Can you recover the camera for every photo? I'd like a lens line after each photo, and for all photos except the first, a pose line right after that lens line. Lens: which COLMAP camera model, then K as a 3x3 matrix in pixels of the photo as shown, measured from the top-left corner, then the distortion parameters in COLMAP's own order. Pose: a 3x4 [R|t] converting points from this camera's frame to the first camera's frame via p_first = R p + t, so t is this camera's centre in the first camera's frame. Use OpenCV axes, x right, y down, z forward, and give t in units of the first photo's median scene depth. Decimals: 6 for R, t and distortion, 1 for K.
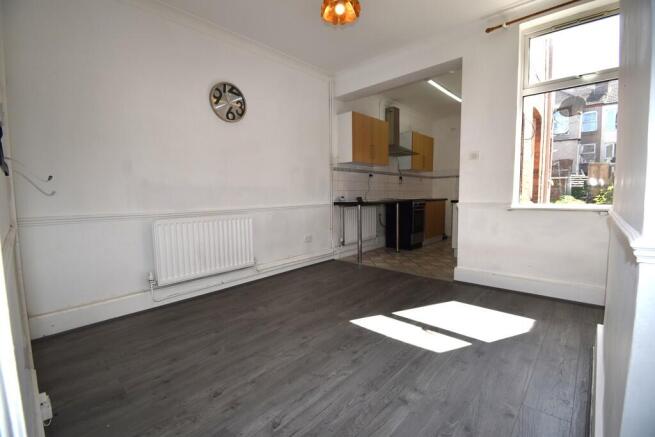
lens RADIAL K [[294.4, 0, 327.3], [0, 294.4, 218.3], [0, 0, 1]] dist [-0.013410, -0.009681]
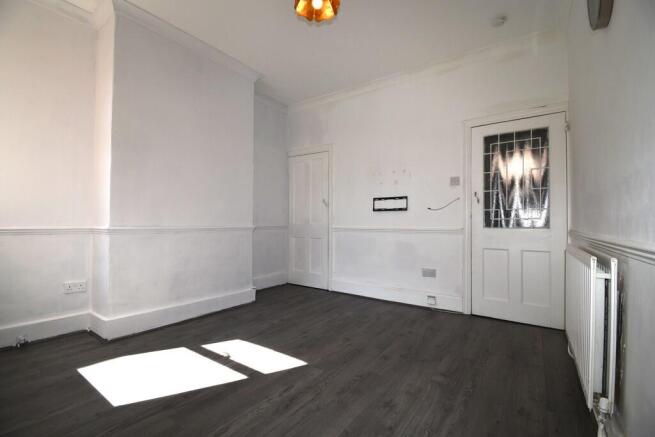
lens RADIAL K [[294.4, 0, 327.6], [0, 294.4, 220.8], [0, 0, 1]] dist [-0.013410, -0.009681]
pose [[-0.992312, 0.008173, -0.123494, 0.127391], [-0.001121, 0.997182, 0.075007, -0.124501], [0.123759, 0.074569, -0.989507, 1.918945]]
